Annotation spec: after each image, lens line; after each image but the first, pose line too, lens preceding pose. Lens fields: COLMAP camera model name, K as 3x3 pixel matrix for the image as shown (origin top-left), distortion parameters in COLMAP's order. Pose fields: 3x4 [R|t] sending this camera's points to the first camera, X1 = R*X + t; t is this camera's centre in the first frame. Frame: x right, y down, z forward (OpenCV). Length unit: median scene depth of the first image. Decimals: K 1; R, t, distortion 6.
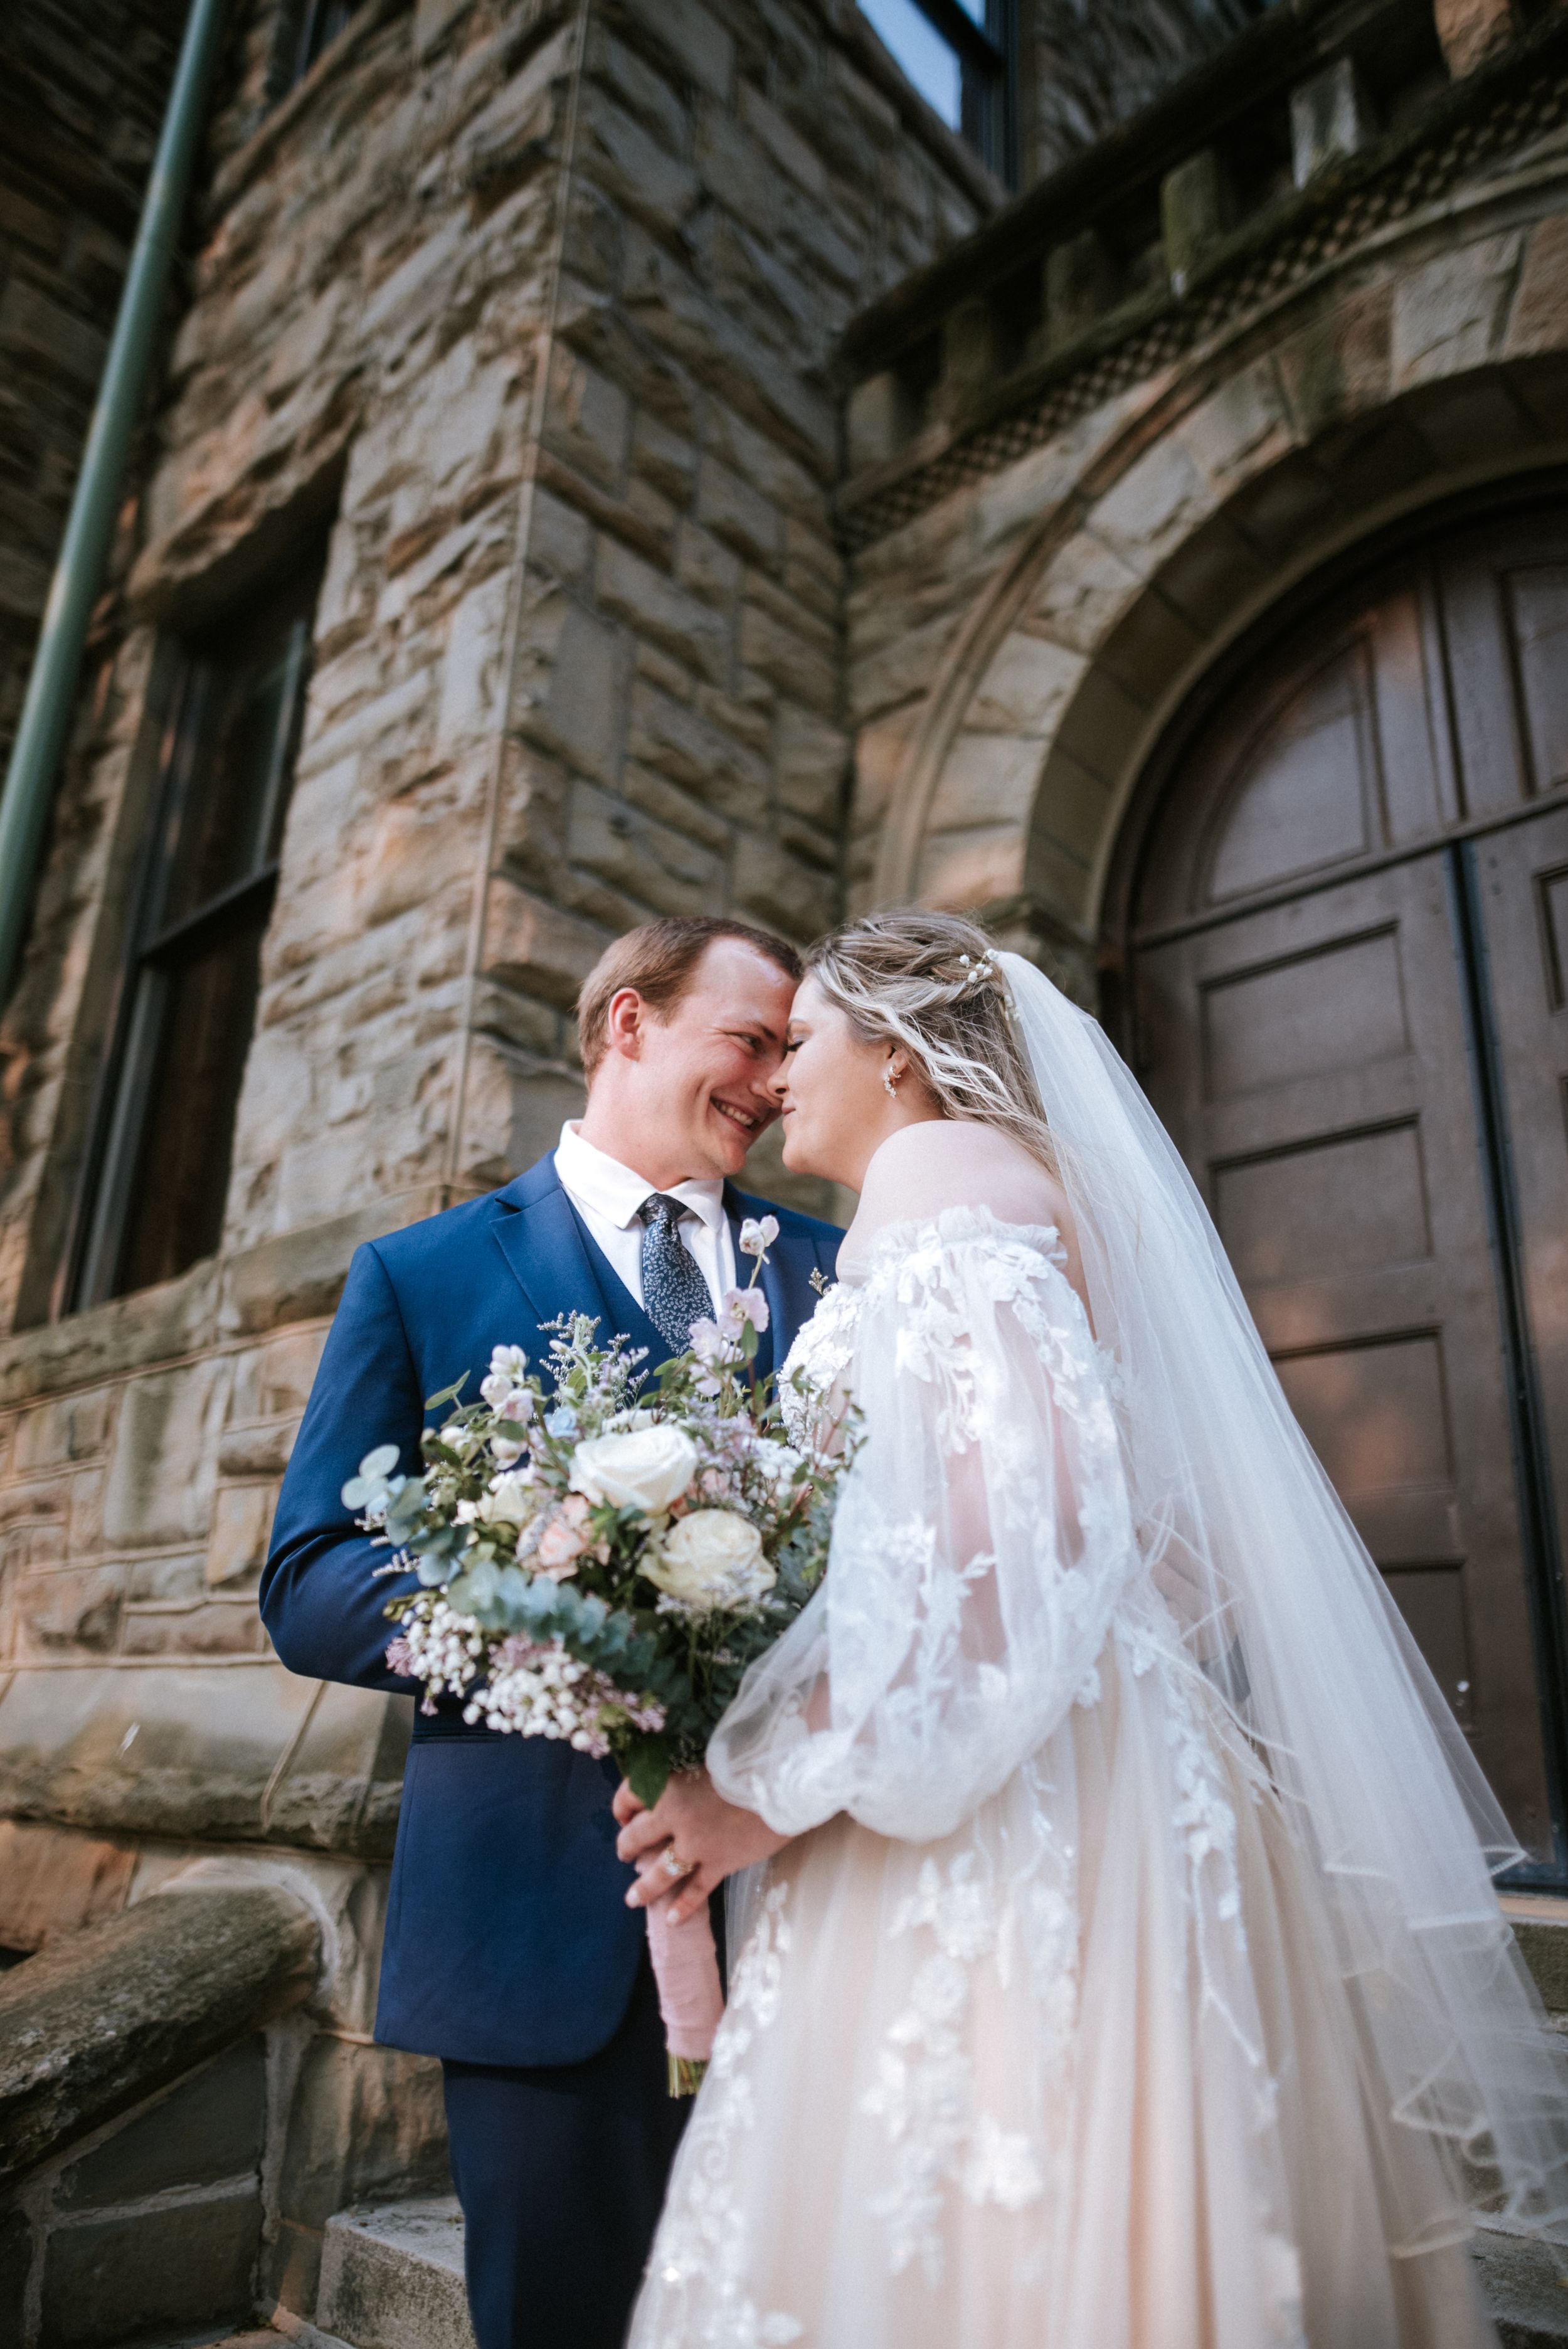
lens RADIAL K [[1644.8, 0, 786.5], [0, 1644.8, 1201.0], [0, 0, 1]] dist [-0.044651, 0.049590]
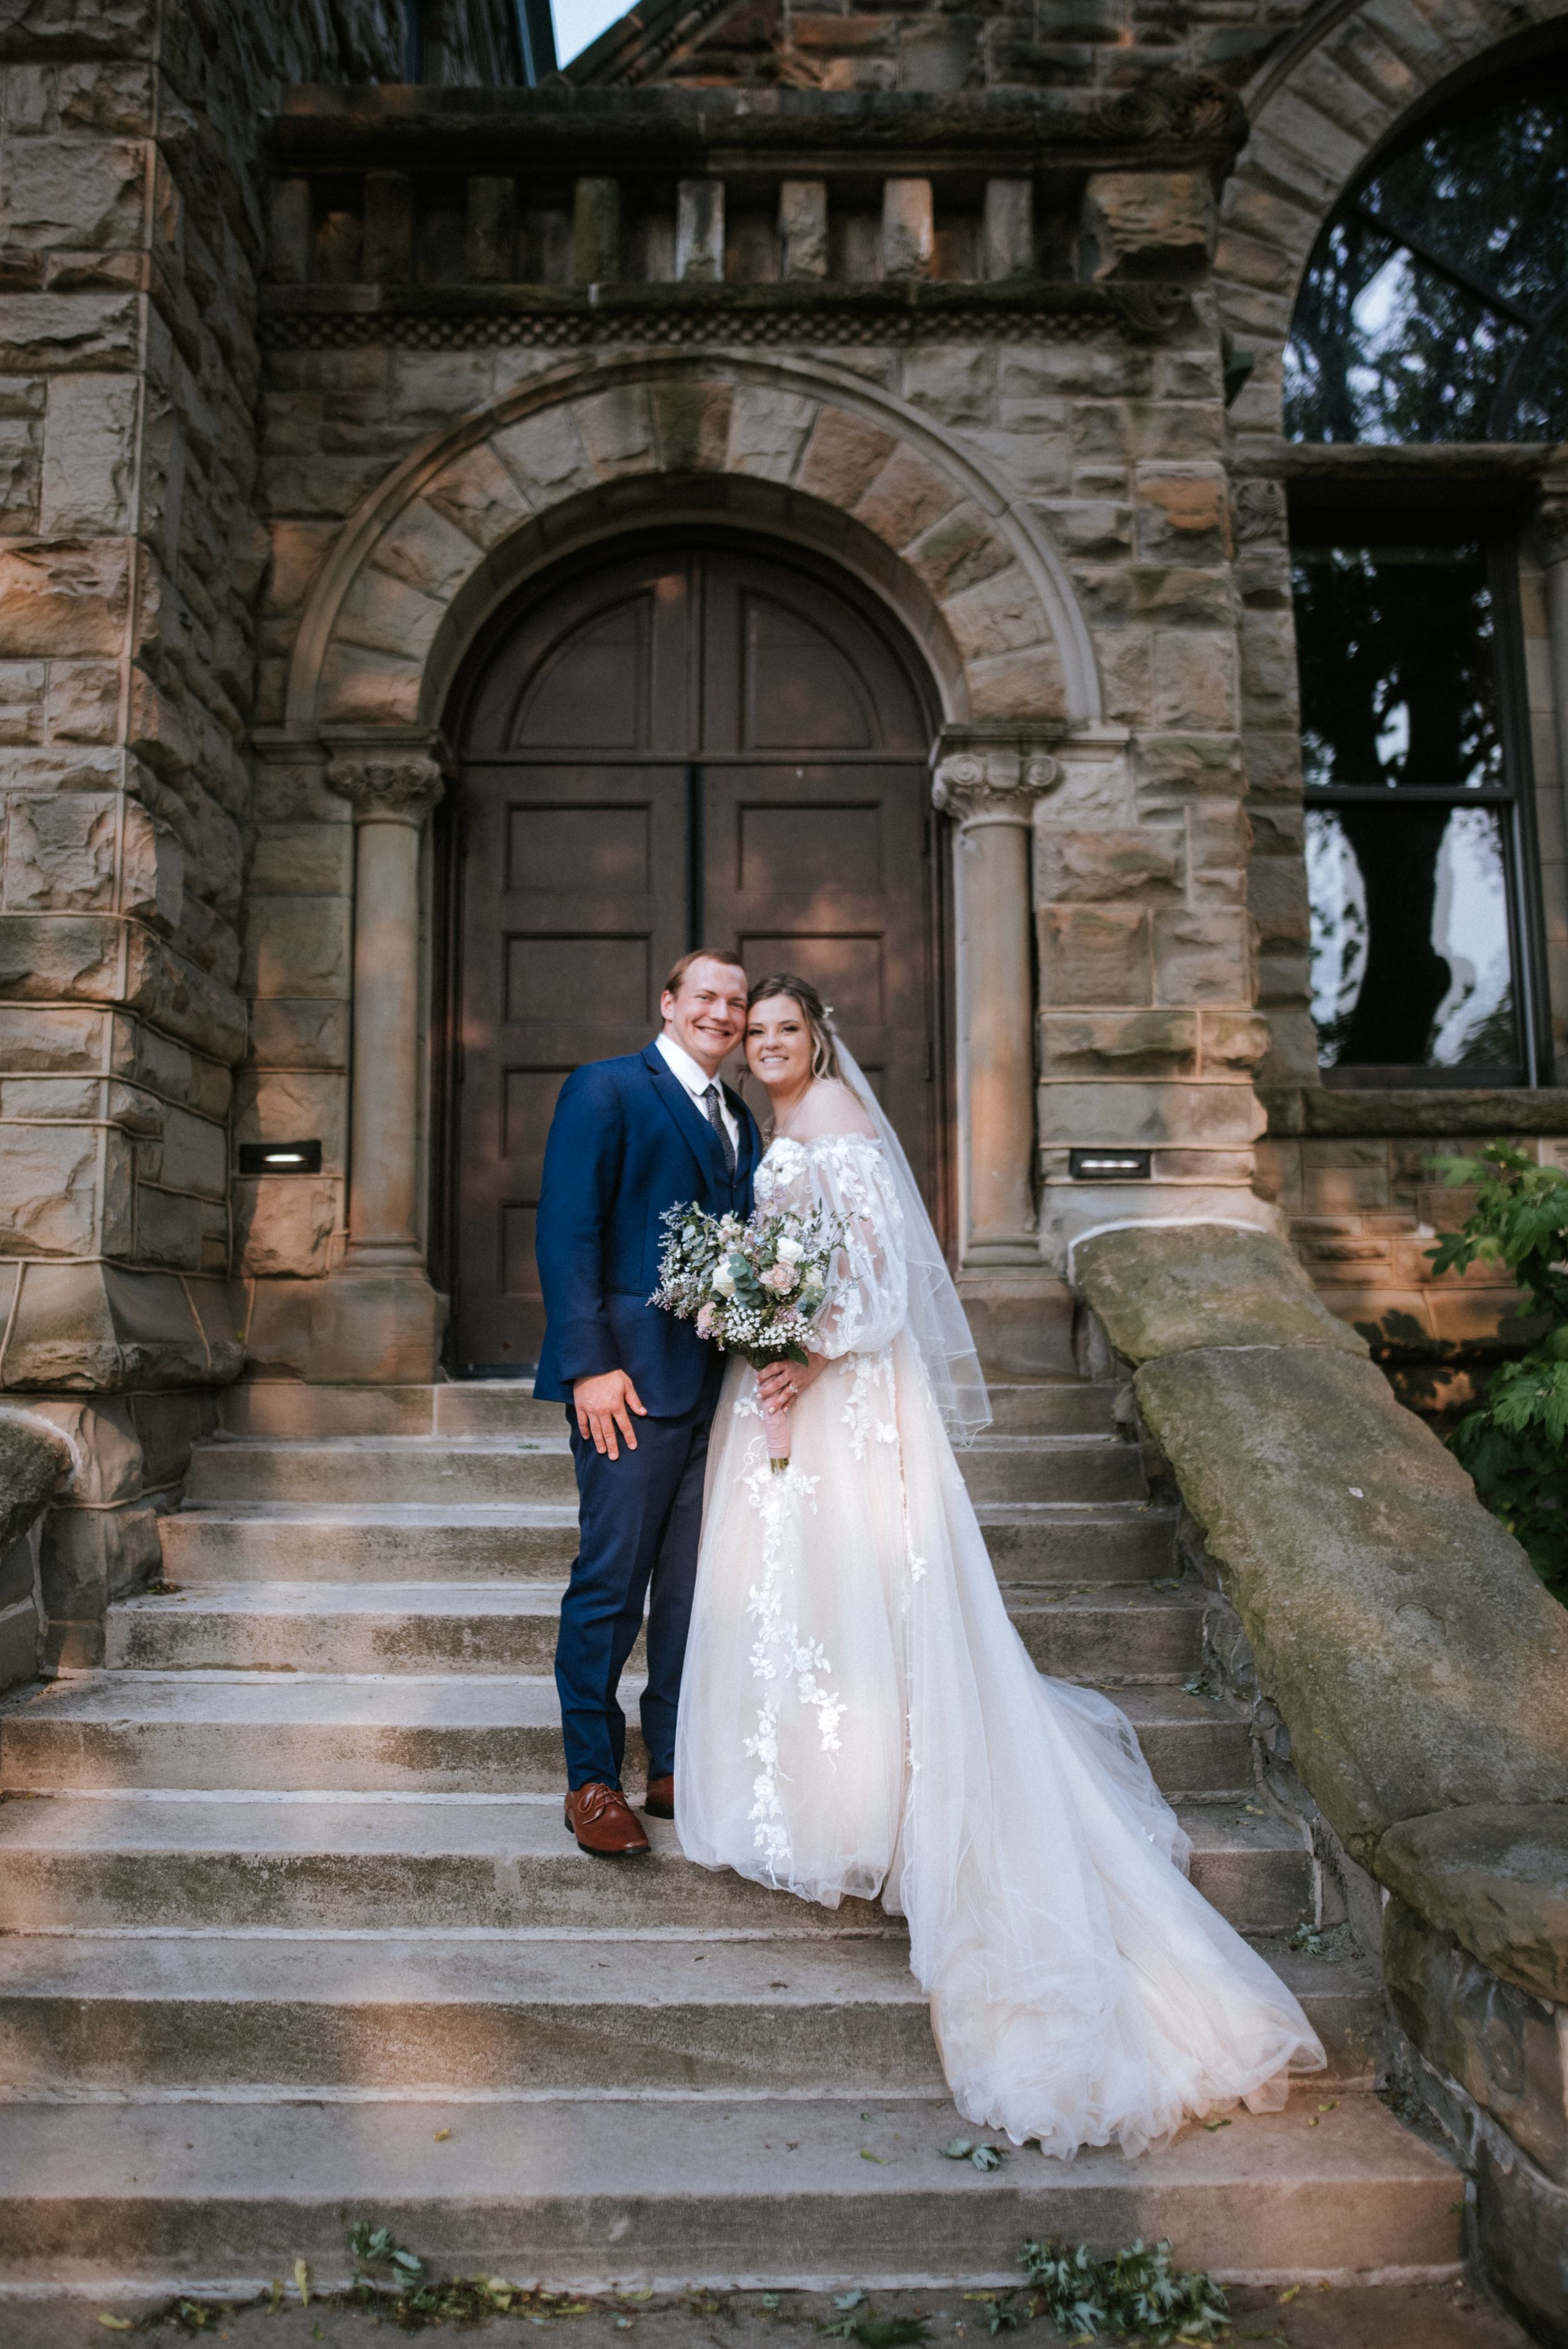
lens RADIAL K [[1563.1, 0, 784.0], [0, 1563.1, 1174.5], [0, 0, 1]] dist [0.000805, 0.002089]
pose [[0.736470, 0.033082, 0.675660, -0.582640], [-0.196709, 0.966116, 0.167109, -0.112220], [-0.647238, -0.255979, 0.718023, -0.277841]]
